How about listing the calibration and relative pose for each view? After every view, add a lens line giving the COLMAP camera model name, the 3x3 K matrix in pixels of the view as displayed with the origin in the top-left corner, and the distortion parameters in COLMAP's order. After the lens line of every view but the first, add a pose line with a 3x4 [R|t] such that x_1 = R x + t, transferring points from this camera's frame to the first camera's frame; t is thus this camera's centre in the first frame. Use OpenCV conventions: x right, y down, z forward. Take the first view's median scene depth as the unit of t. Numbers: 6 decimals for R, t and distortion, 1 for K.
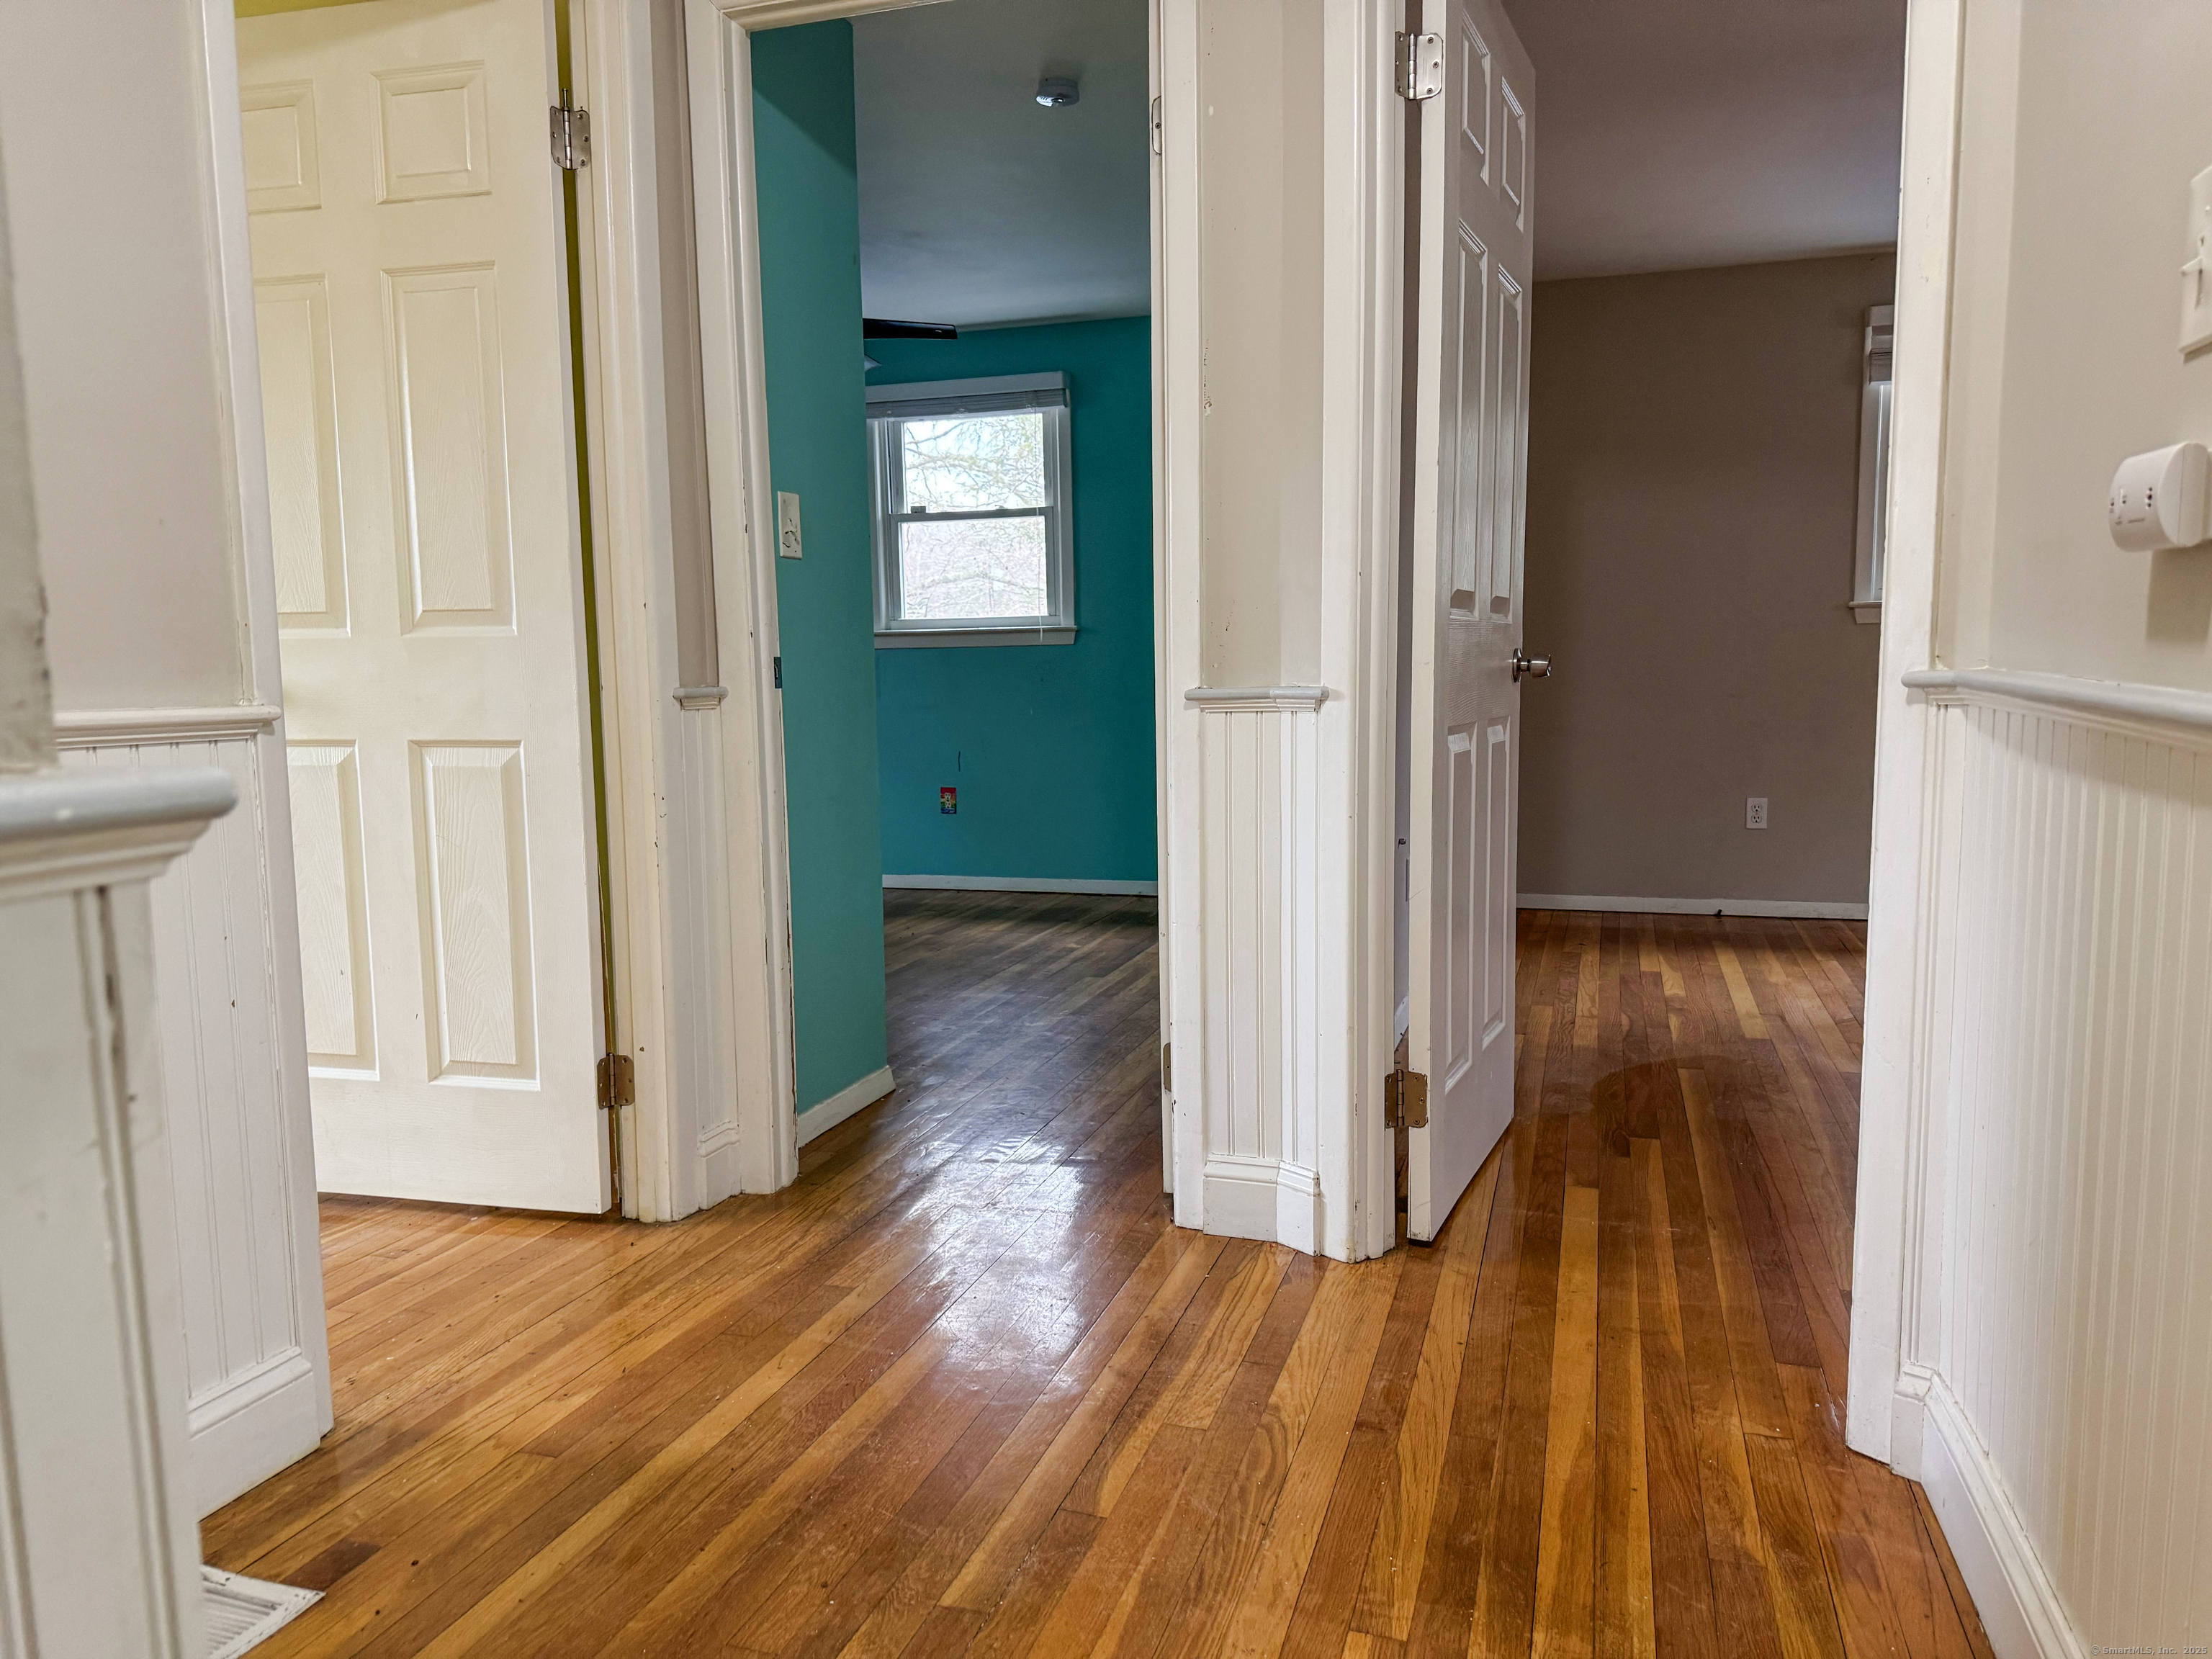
lens RADIAL K [[1545.4, 0, 1104.8], [0, 1545.4, 832.1], [0, 0, 1]] dist [0.003200, 0.000304]
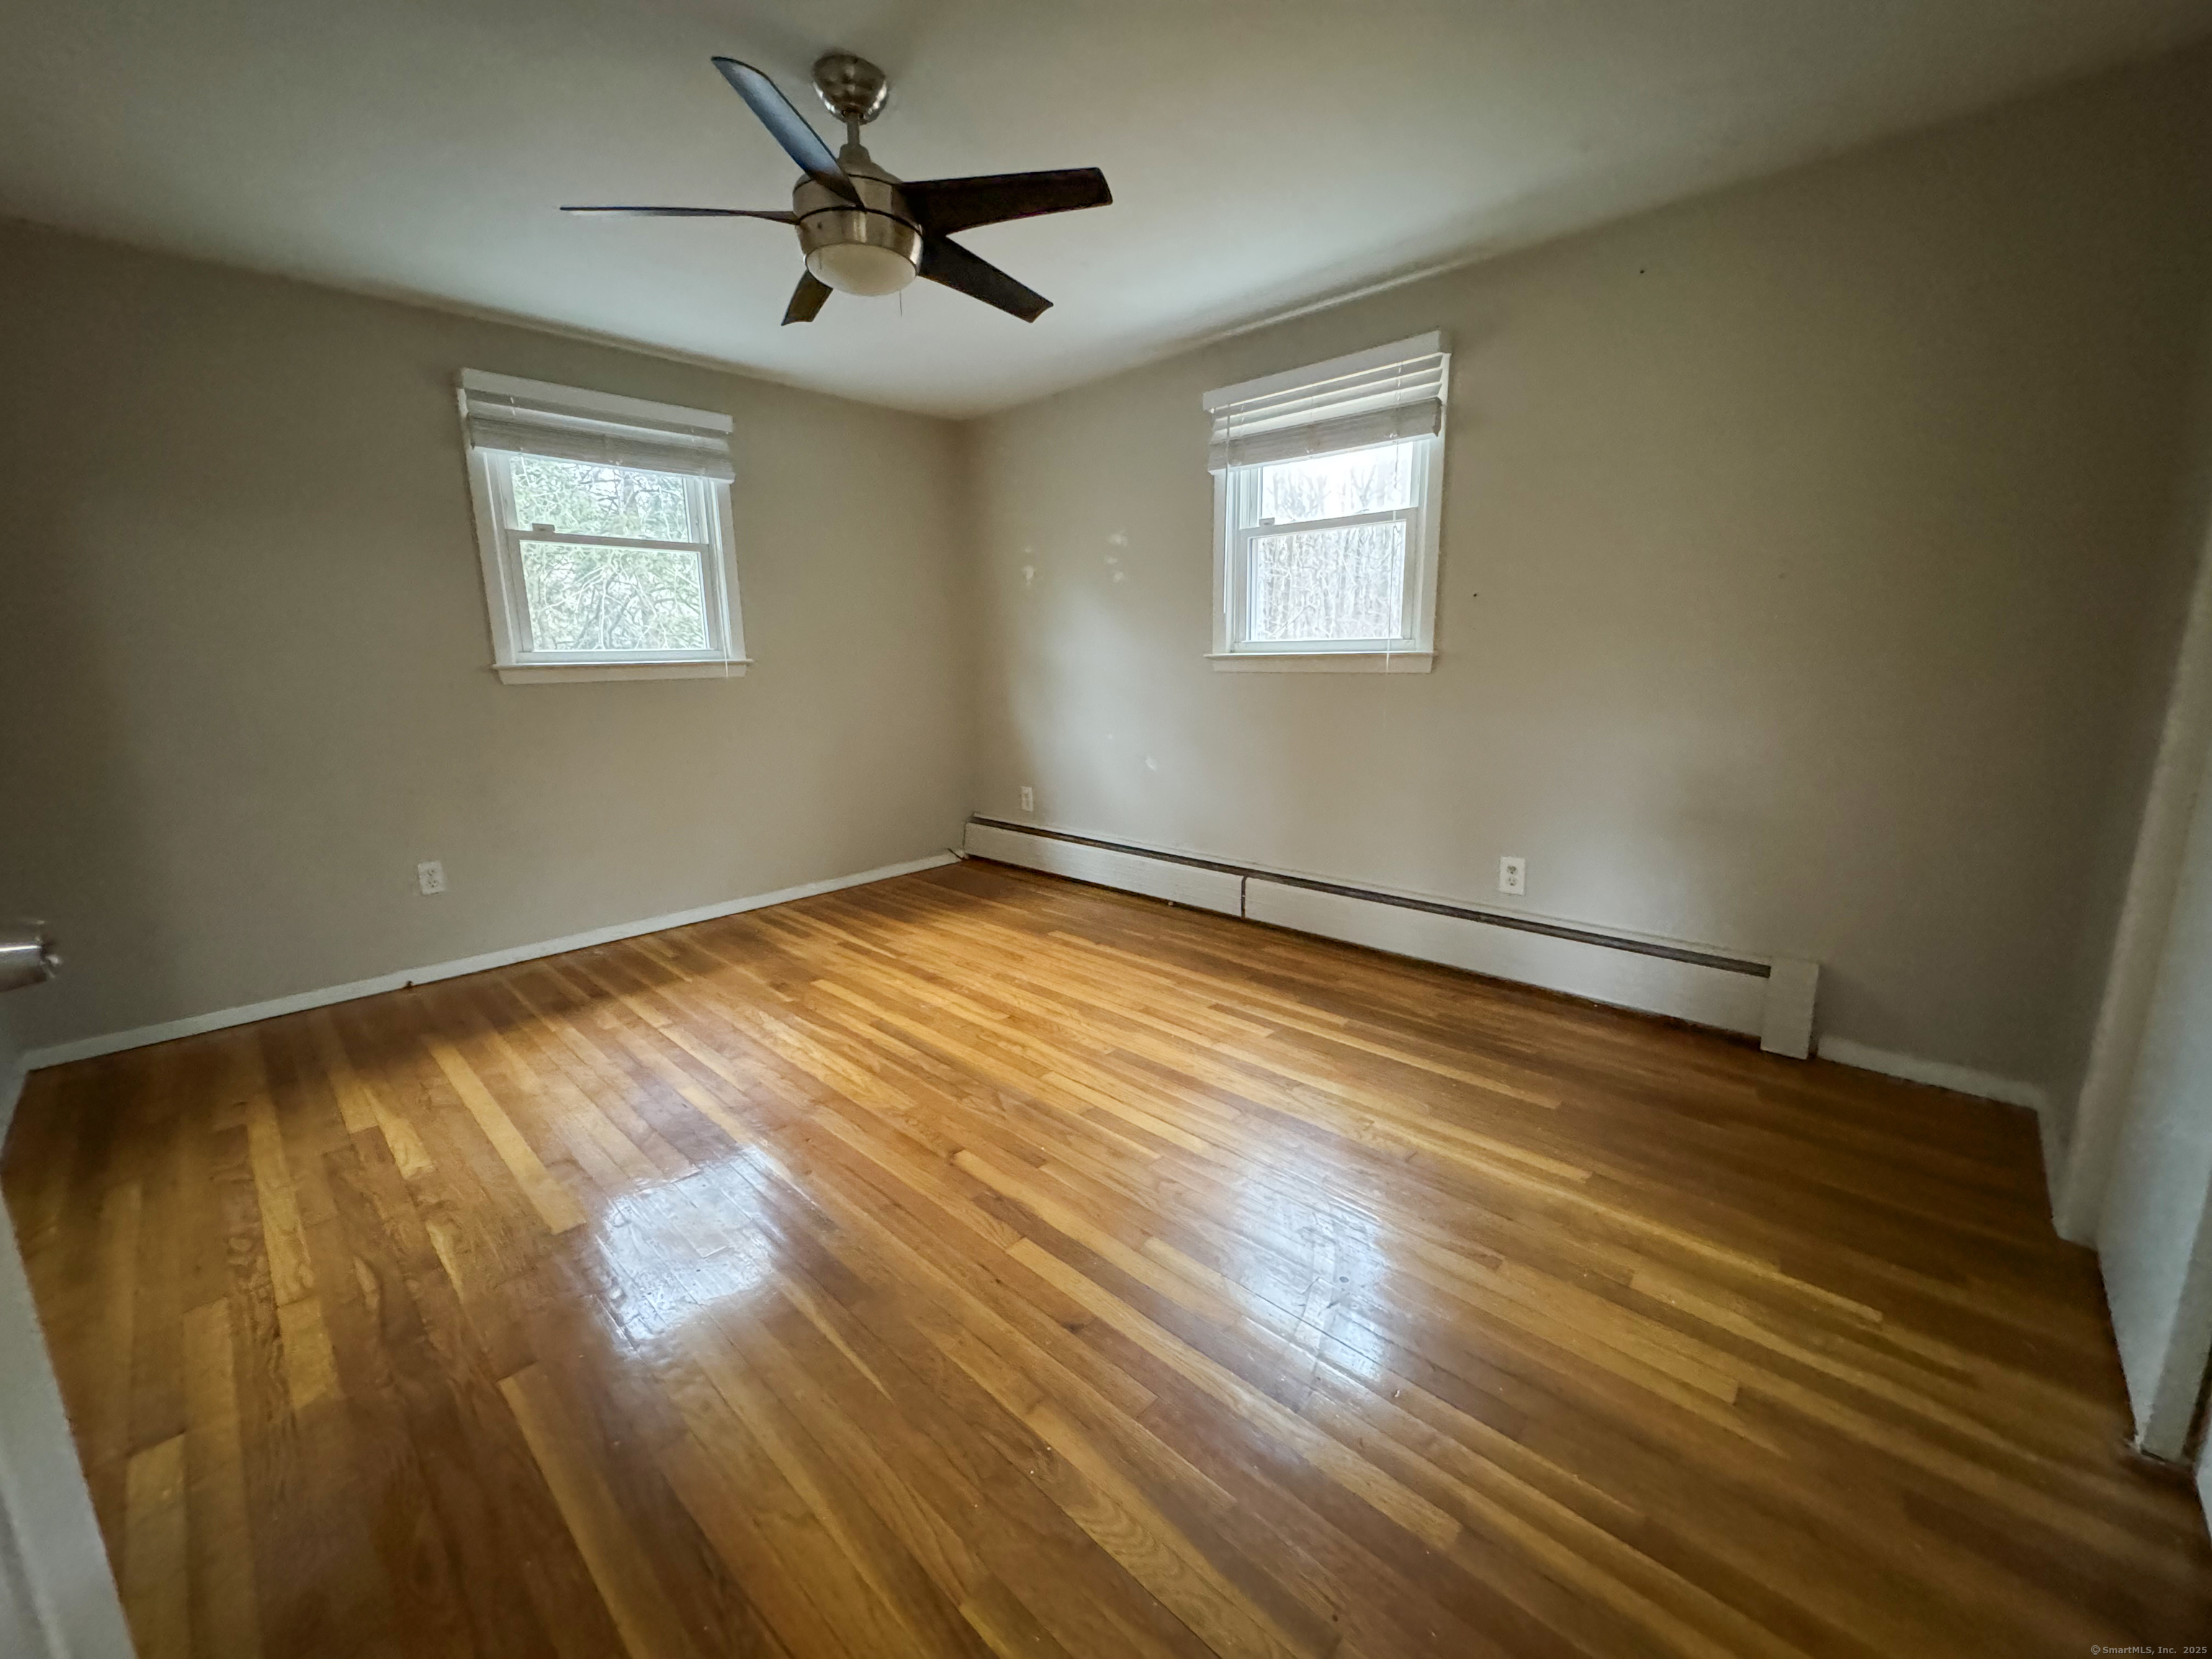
lens RADIAL K [[882.6, 0, 1088.1], [0, 882.6, 824.6], [0, 0, 1]] dist [-0.002242, 0.000374]
pose [[0.443016, -0.168133, 0.880607, 0.137525], [0.113443, 0.984874, 0.130970, -0.086065], [-0.889307, 0.041877, 0.455389, 0.434836]]
